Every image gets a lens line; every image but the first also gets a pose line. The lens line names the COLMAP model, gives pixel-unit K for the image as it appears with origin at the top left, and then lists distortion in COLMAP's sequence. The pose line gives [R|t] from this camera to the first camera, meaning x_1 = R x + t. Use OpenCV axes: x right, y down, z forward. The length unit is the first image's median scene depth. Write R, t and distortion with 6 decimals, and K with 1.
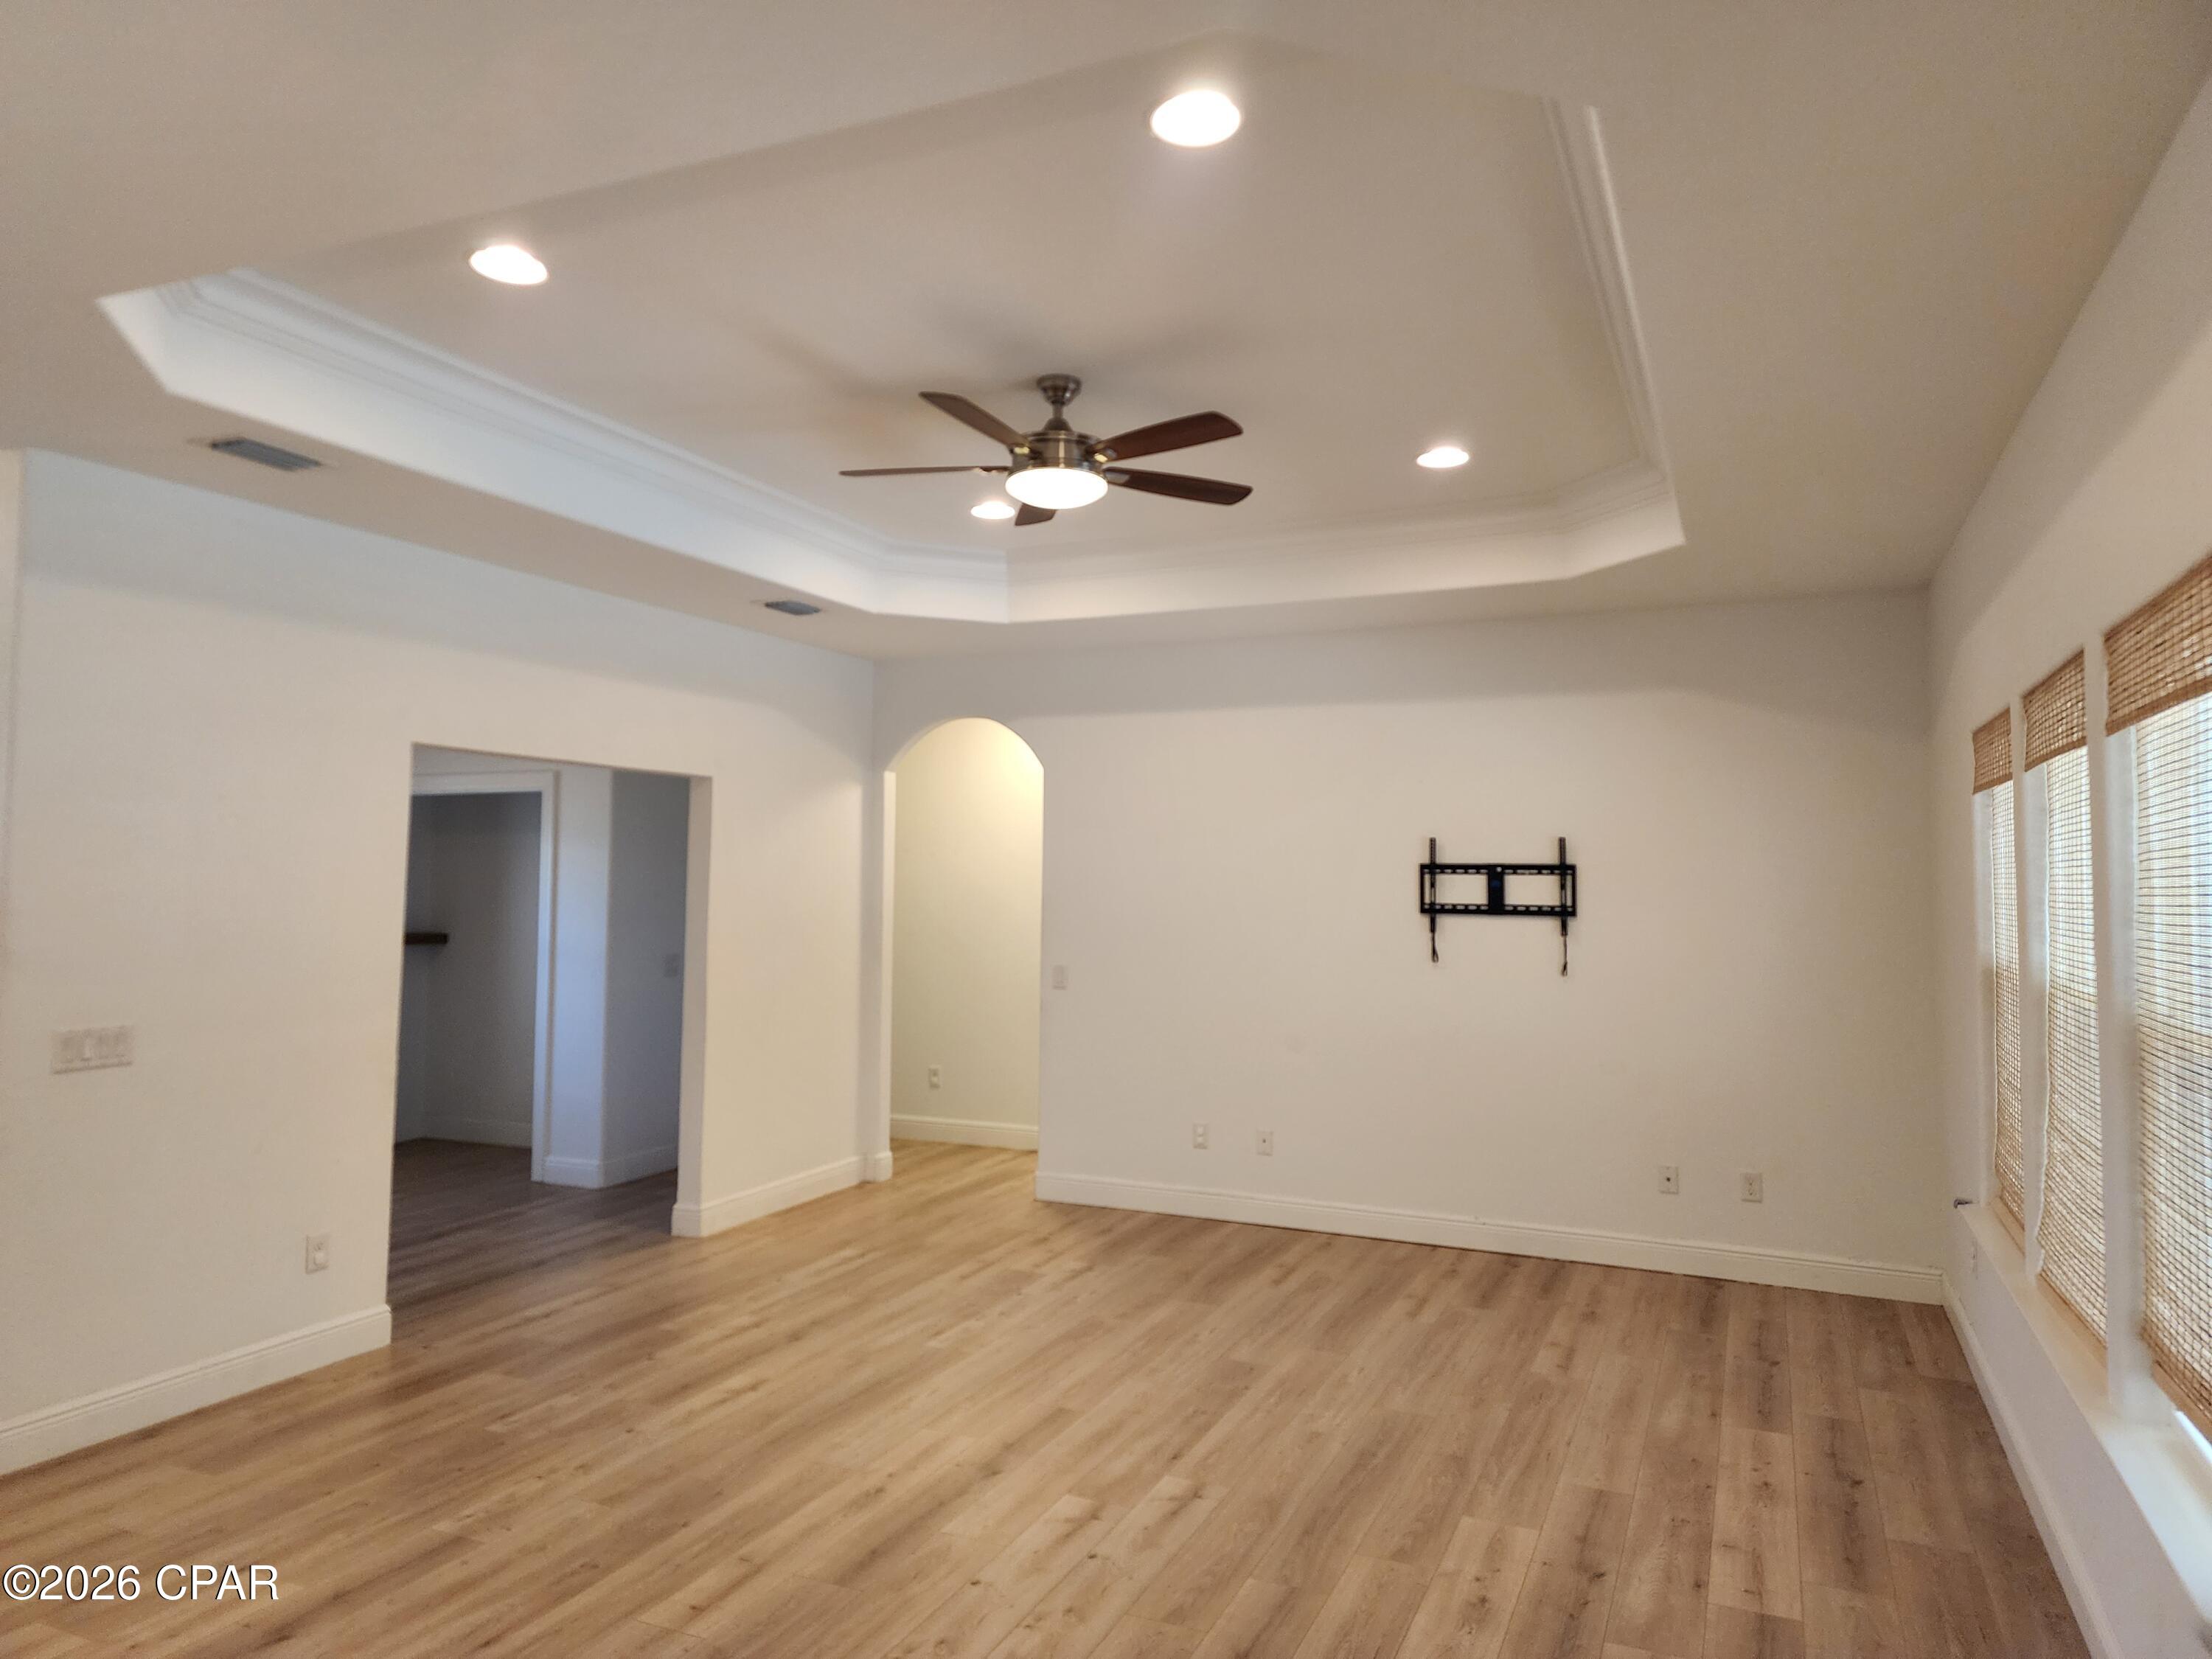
lens RADIAL K [[1471.6, 0, 1110.5], [0, 1471.6, 825.0], [0, 0, 1]] dist [0.089771, -0.089712]
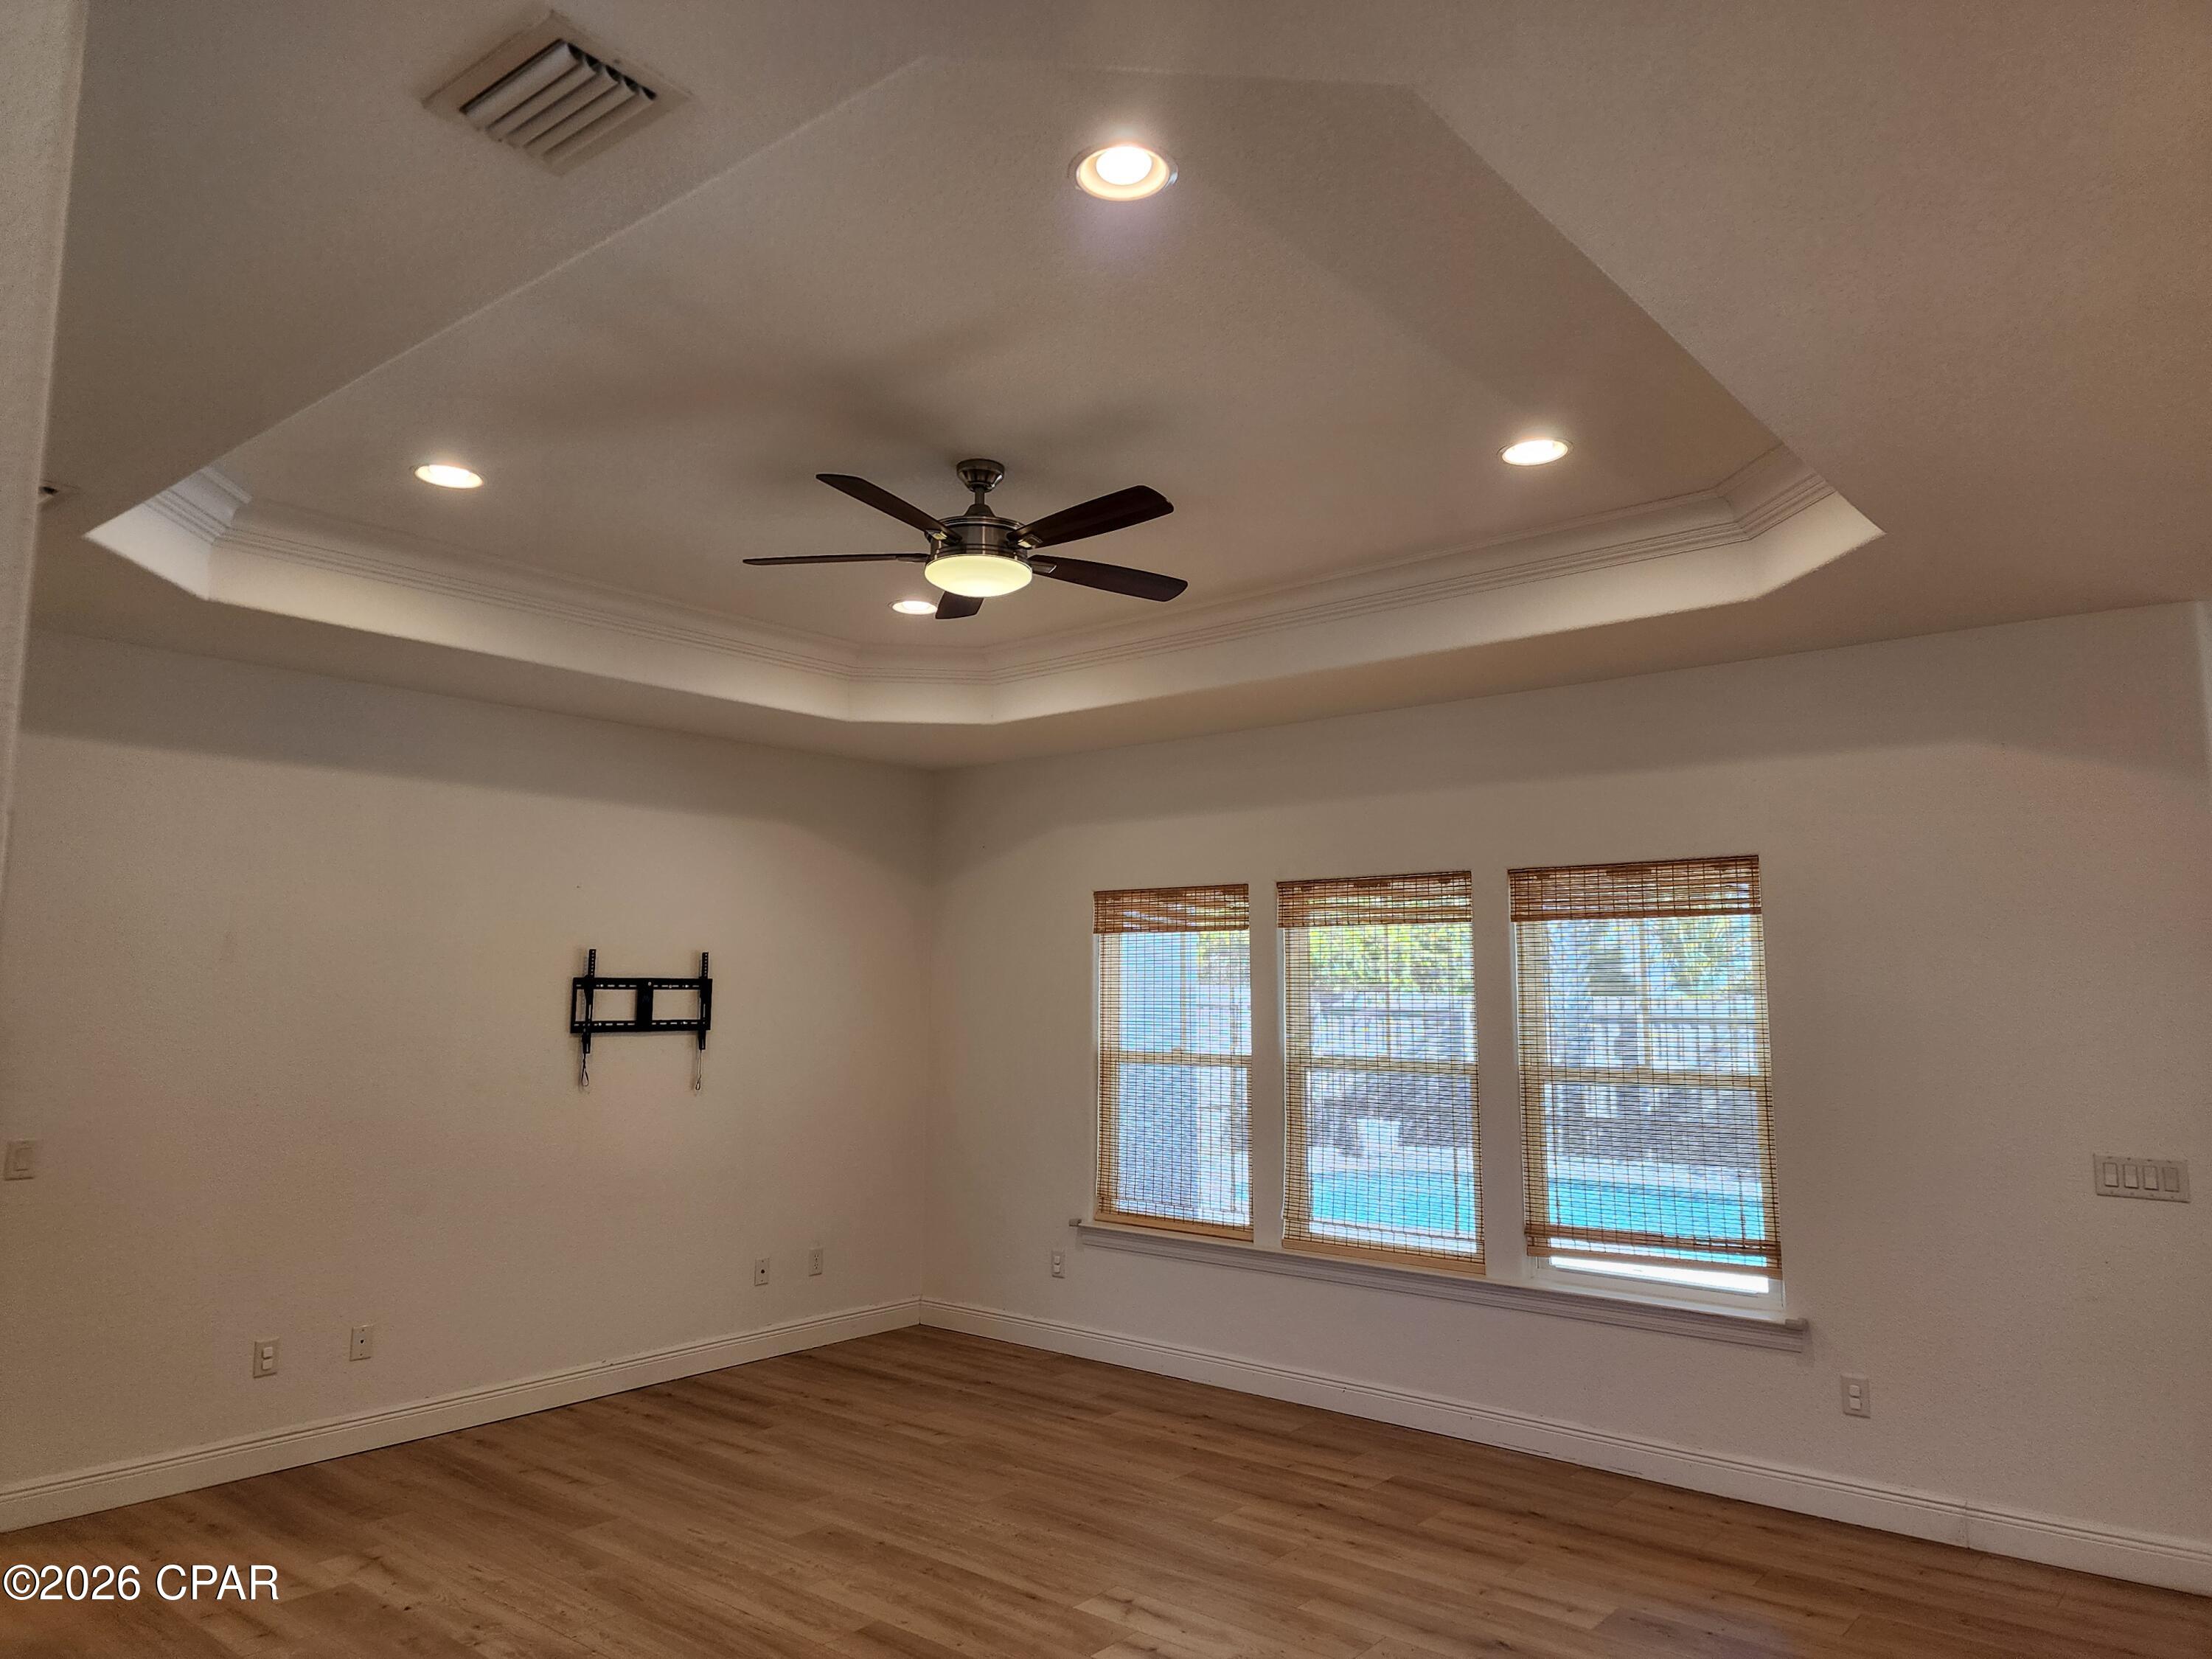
lens RADIAL K [[1471.6, 0, 1110.5], [0, 1471.6, 825.0], [0, 0, 1]] dist [0.089771, -0.089712]
pose [[0.259144, 0.104409, 0.960179, -0.760079], [-0.041980, 0.994418, -0.096802, 0.009641], [-0.964926, -0.015222, 0.262081, 0.565326]]
